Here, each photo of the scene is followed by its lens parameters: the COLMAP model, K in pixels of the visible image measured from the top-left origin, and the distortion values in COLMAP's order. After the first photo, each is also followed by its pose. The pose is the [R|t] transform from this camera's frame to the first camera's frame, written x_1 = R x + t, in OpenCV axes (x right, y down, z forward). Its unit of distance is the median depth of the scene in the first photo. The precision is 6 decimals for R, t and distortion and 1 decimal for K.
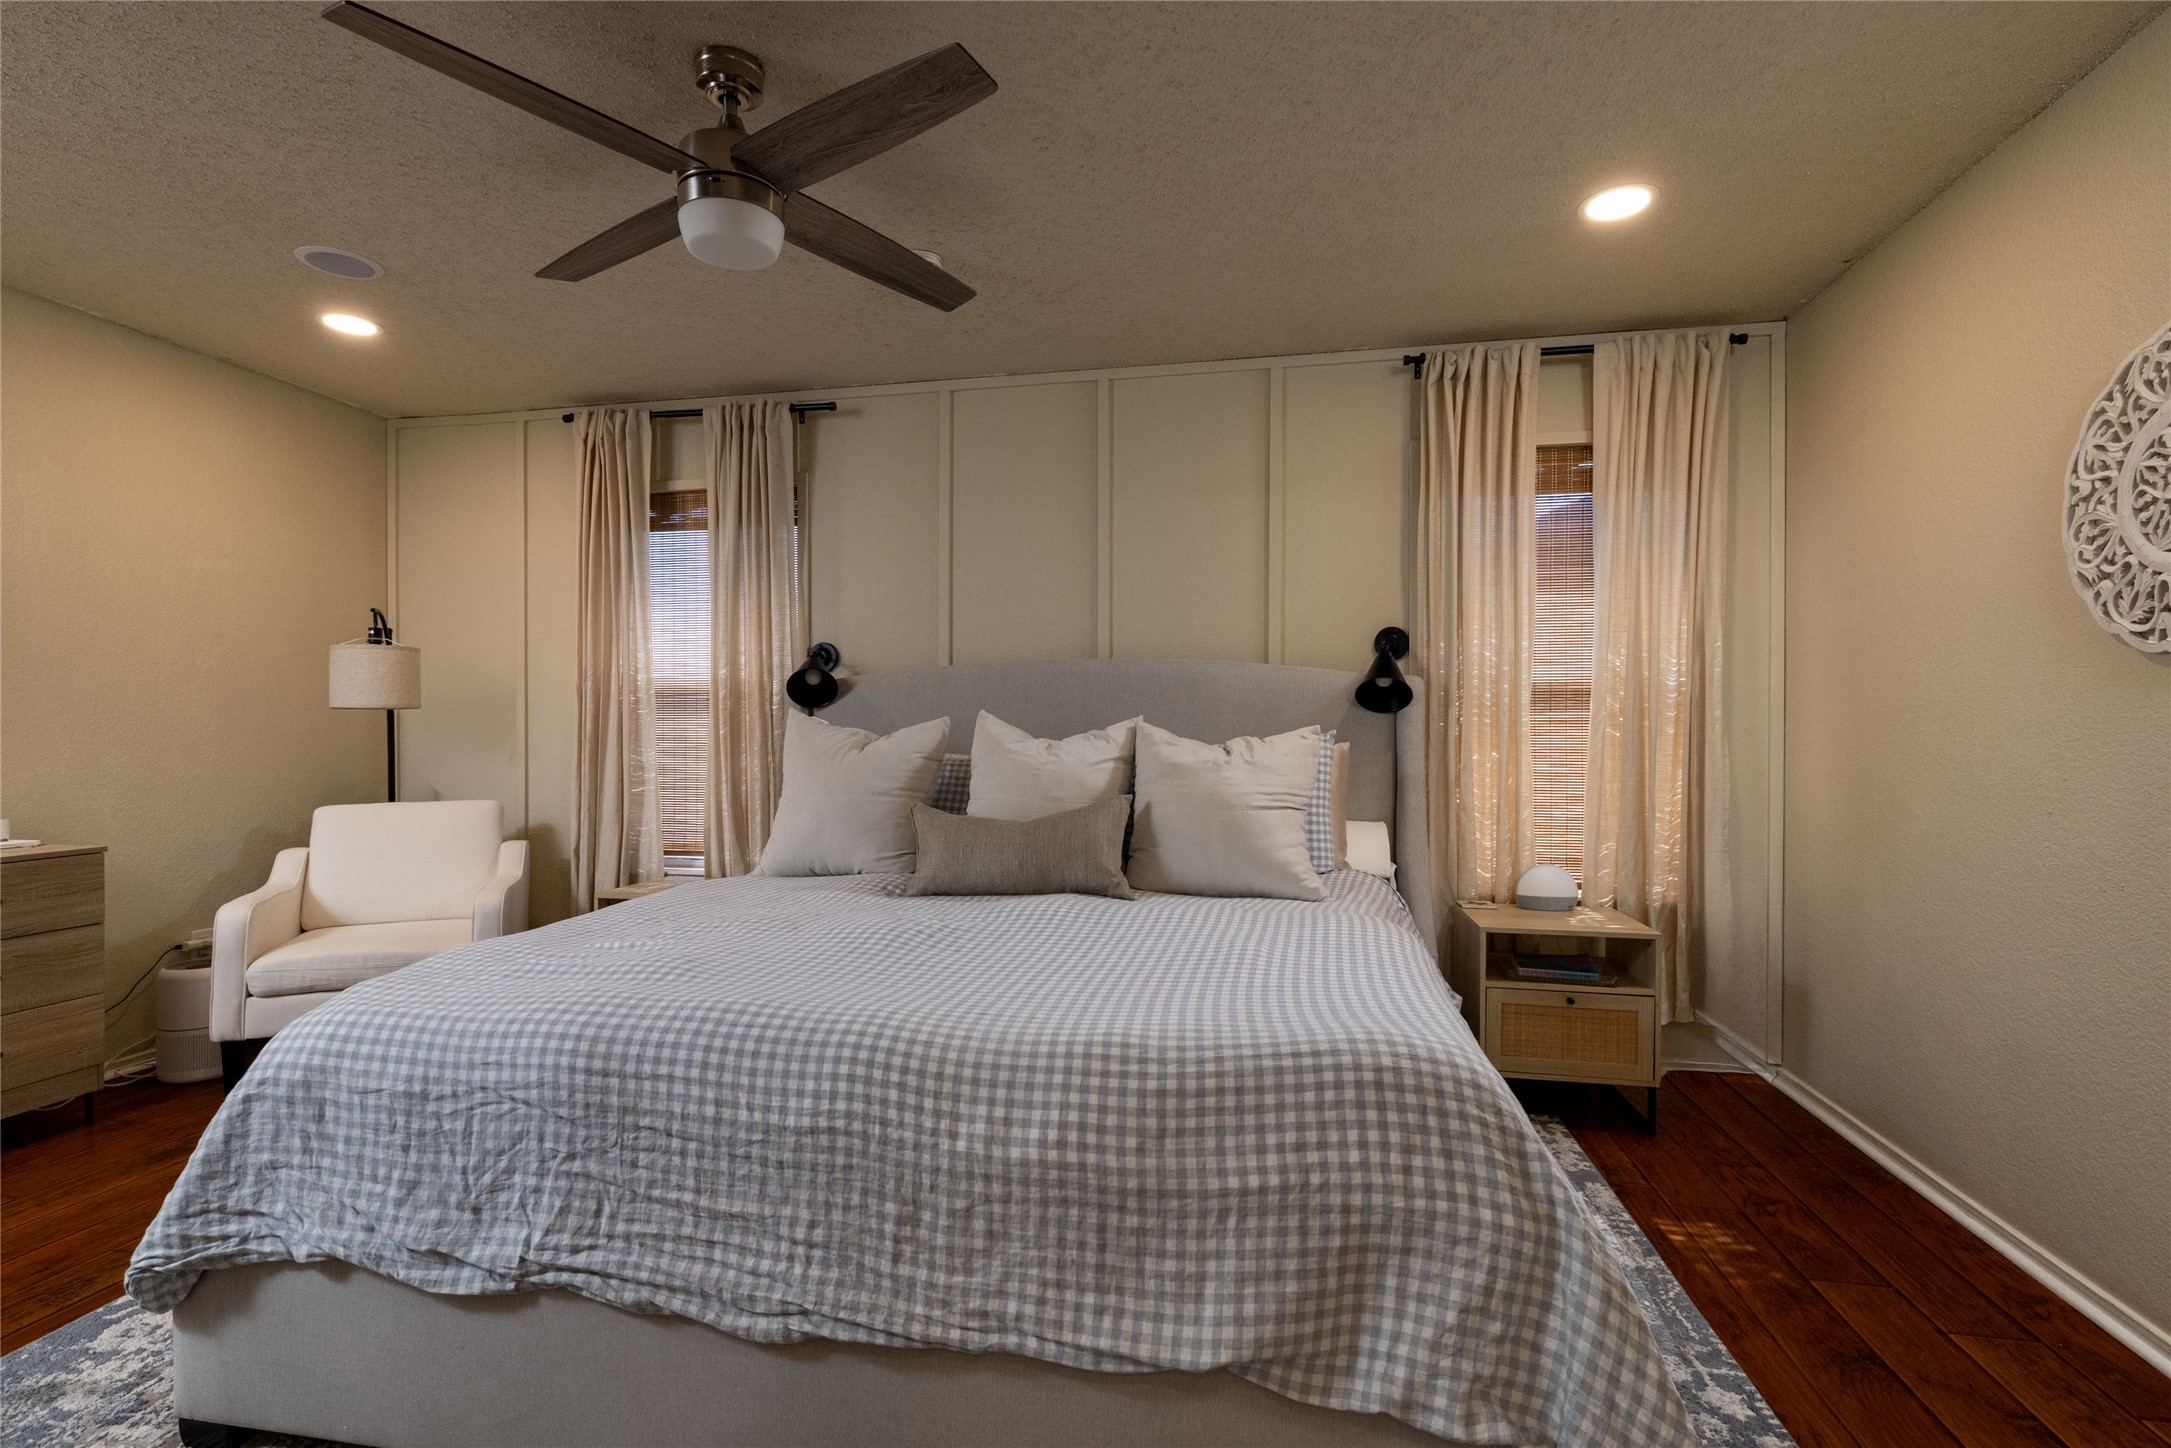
lens RADIAL K [[1033.3, 0, 1099.6], [0, 1033.3, 727.2], [0, 0, 1]] dist [0.001520, -0.000526]
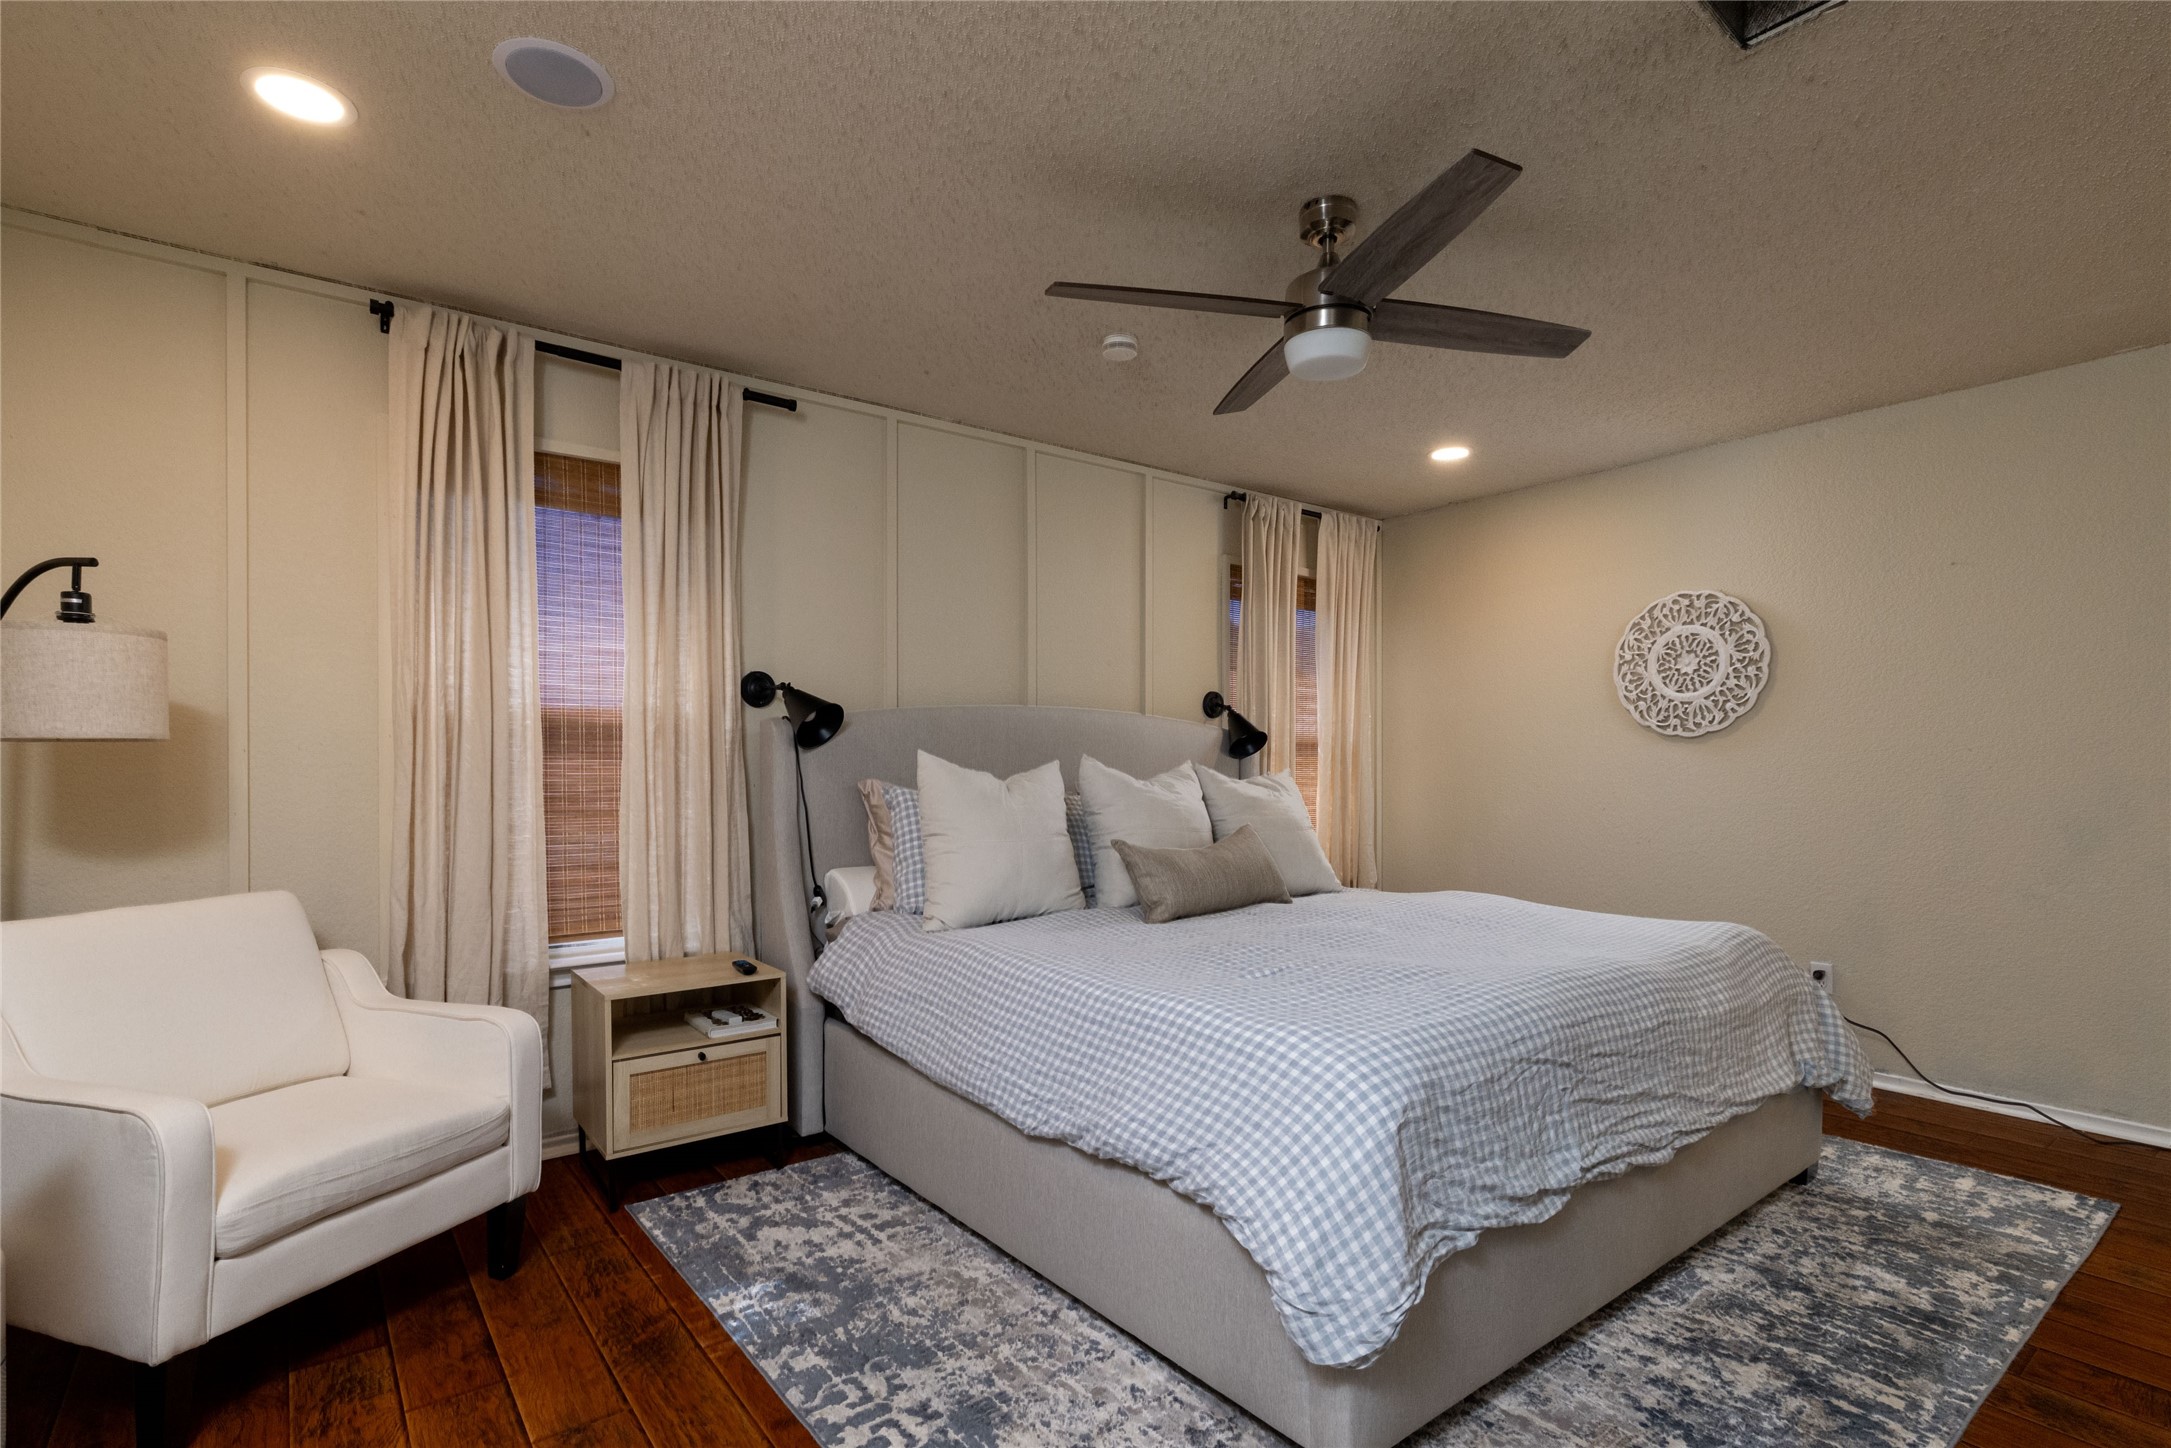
lens RADIAL K [[1033.3, 0, 1100.1], [0, 1033.3, 743.1], [0, 0, 1]] dist [0.001520, -0.000526]
pose [[0.670138, 0.009409, 0.742177, -1.390441], [0.001827, 0.999896, -0.014325, -0.023232], [-0.742234, 0.010955, 0.670051, 0.377431]]
